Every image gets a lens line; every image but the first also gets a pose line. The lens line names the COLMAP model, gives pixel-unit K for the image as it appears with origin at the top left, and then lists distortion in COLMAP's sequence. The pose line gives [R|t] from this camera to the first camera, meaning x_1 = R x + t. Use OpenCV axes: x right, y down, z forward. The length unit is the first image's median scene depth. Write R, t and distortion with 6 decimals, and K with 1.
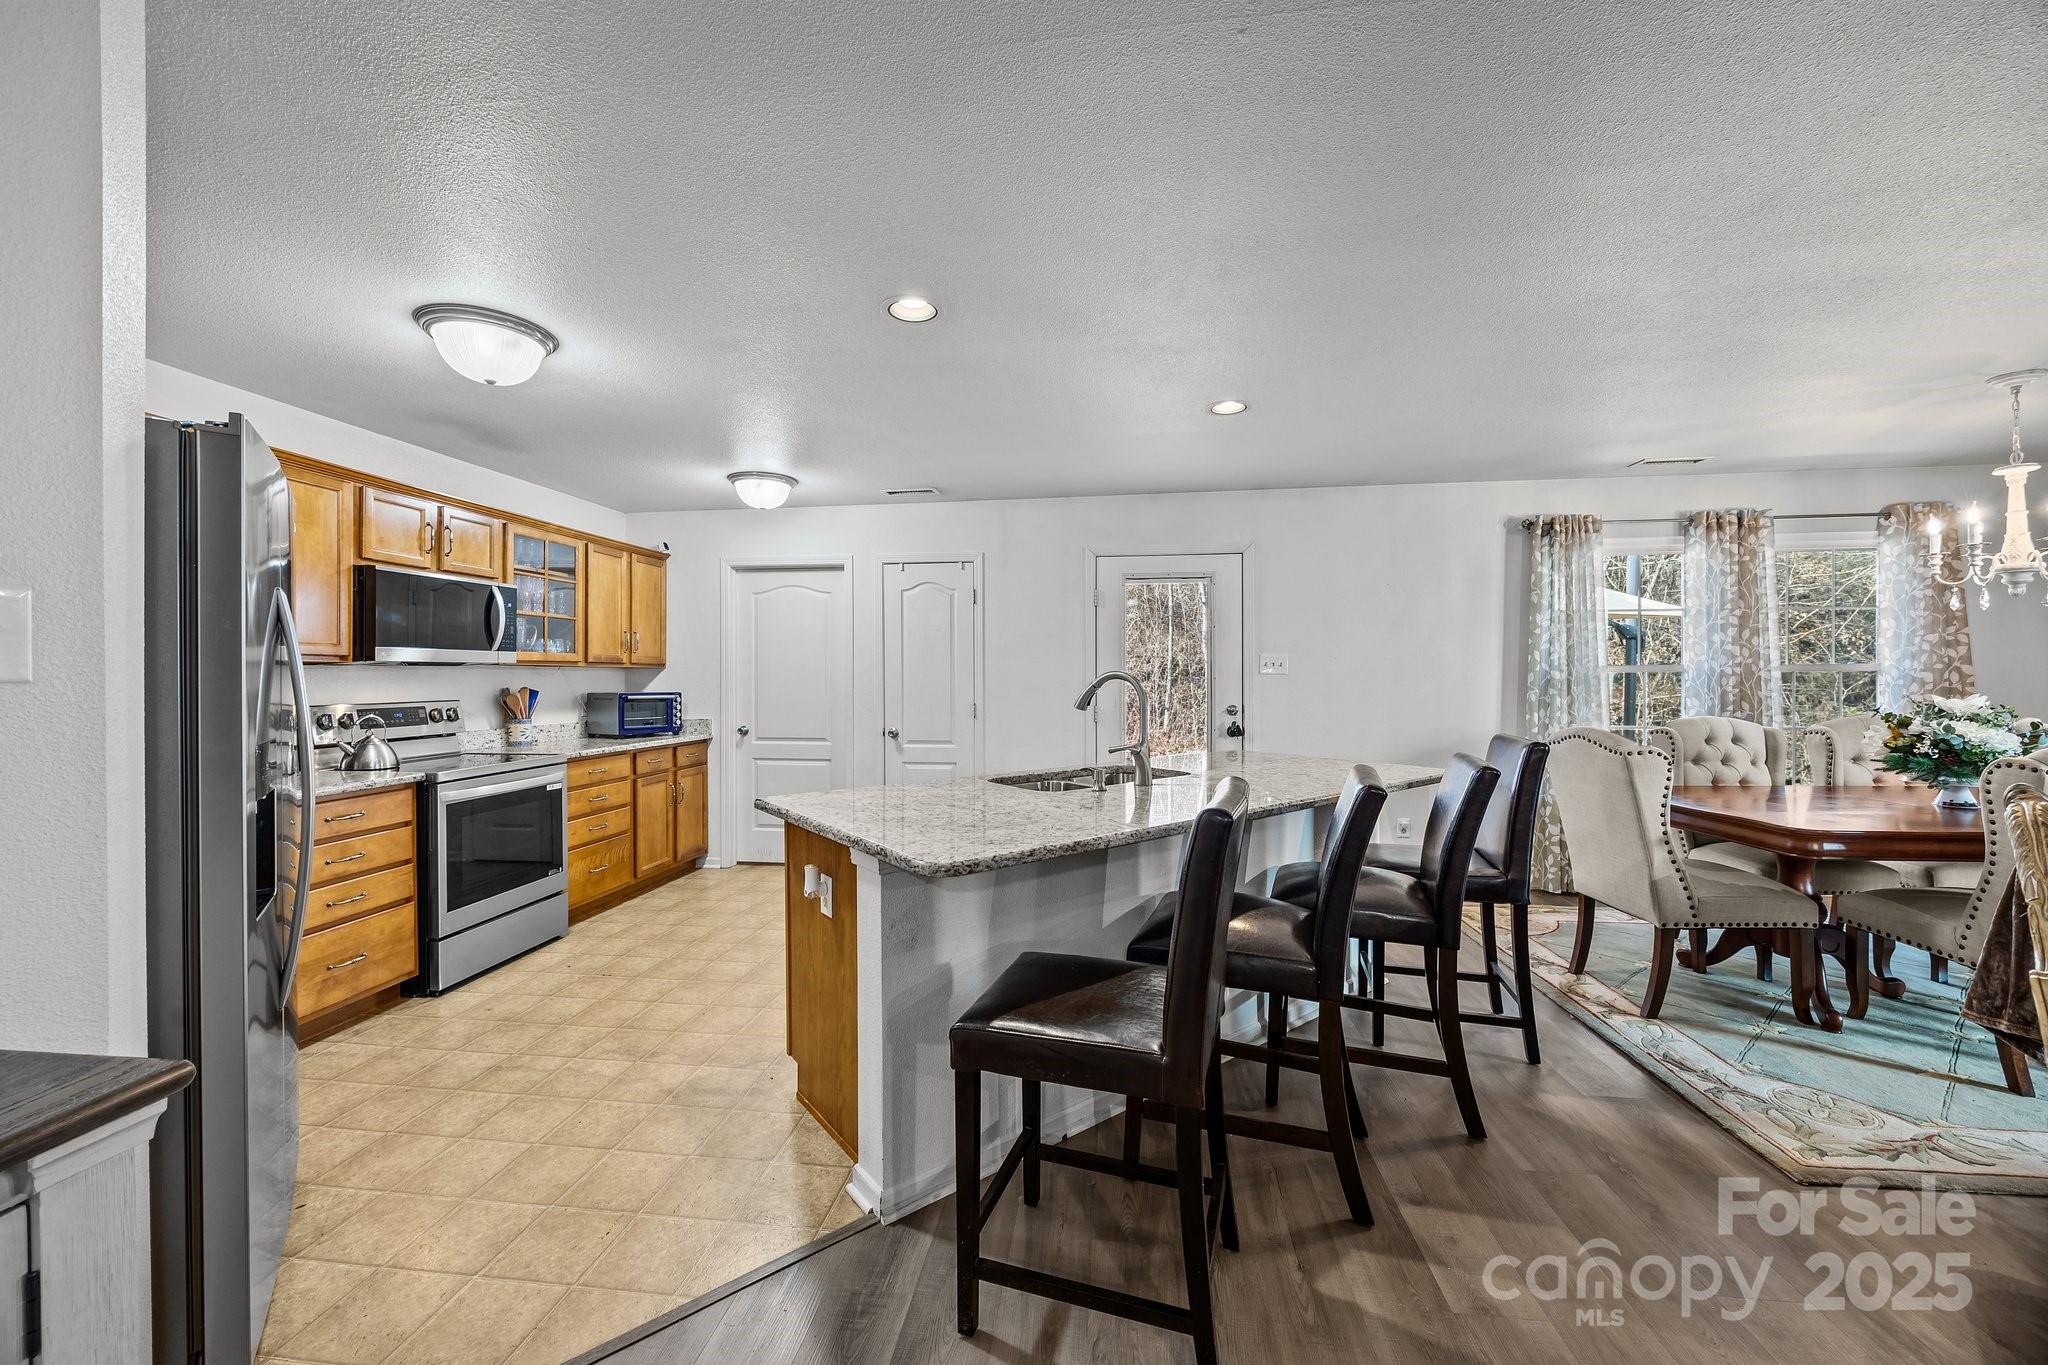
lens RADIAL K [[783.4, 0, 1020.2], [0, 783.4, 675.7], [0, 0, 1]] dist [-0.003857, -0.000085]
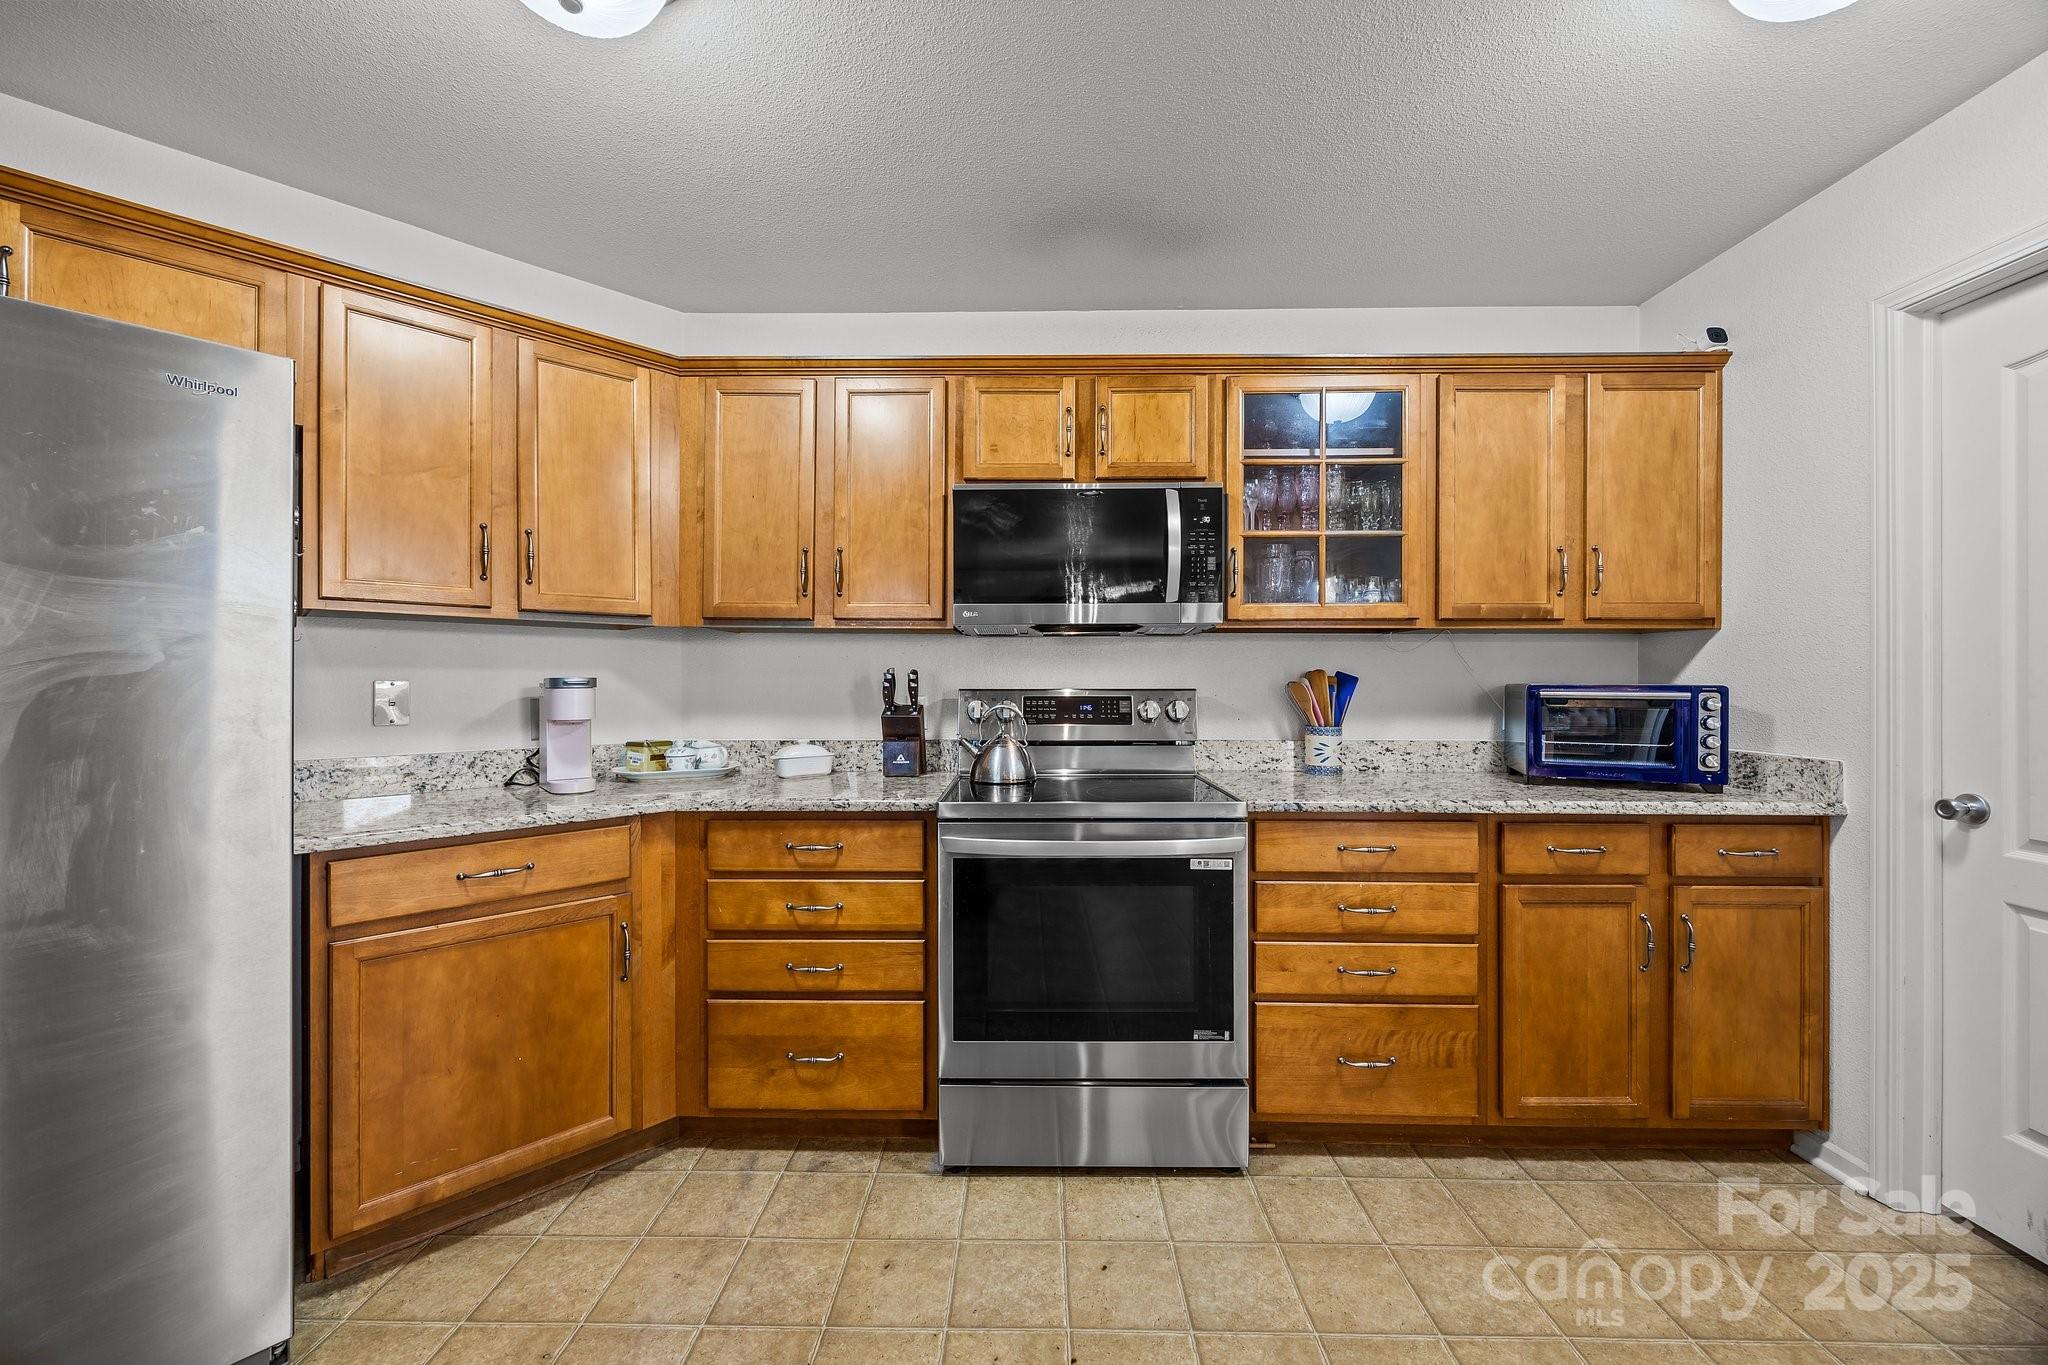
lens RADIAL K [[783.4, 0, 1023.1], [0, 783.4, 679.8], [0, 0, 1]] dist [-0.003857, -0.000085]
pose [[0.111512, -0.000619, -0.993763, -0.107804], [-0.001507, 0.999999, -0.000792, 0.023967], [0.993762, 0.001586, 0.111511, 0.766157]]
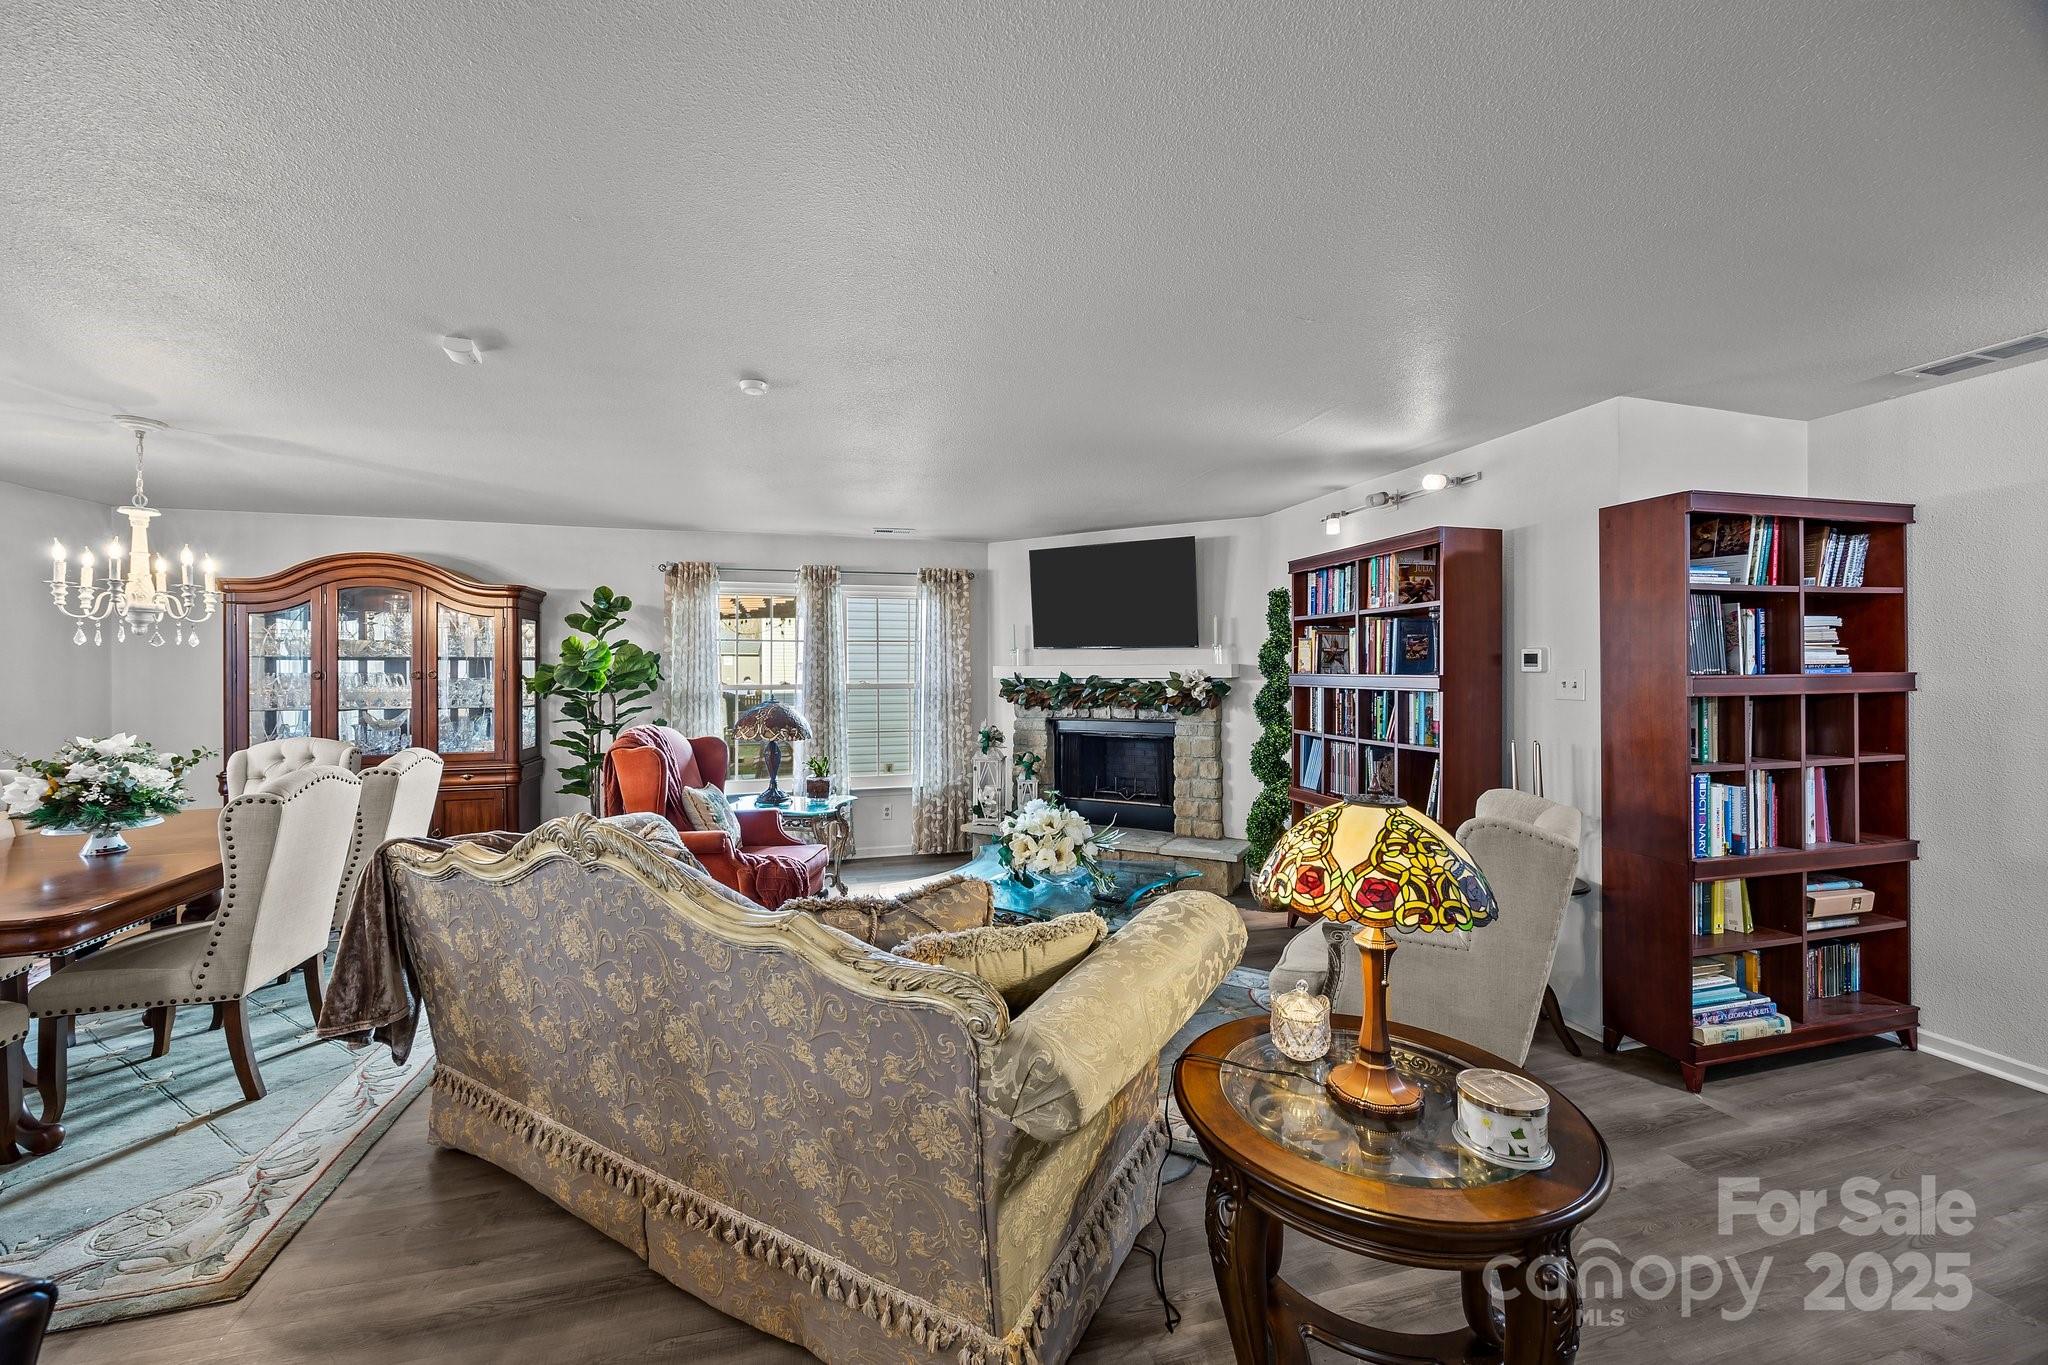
lens RADIAL K [[783.4, 0, 1022.0], [0, 783.4, 670.8], [0, 0, 1]] dist [-0.003857, -0.000085]
pose [[-0.394331, 0.010511, 0.918908, -0.090595], [0.006962, 0.999940, -0.008450, -0.028318], [-0.918942, 0.003065, -0.394381, 0.247017]]
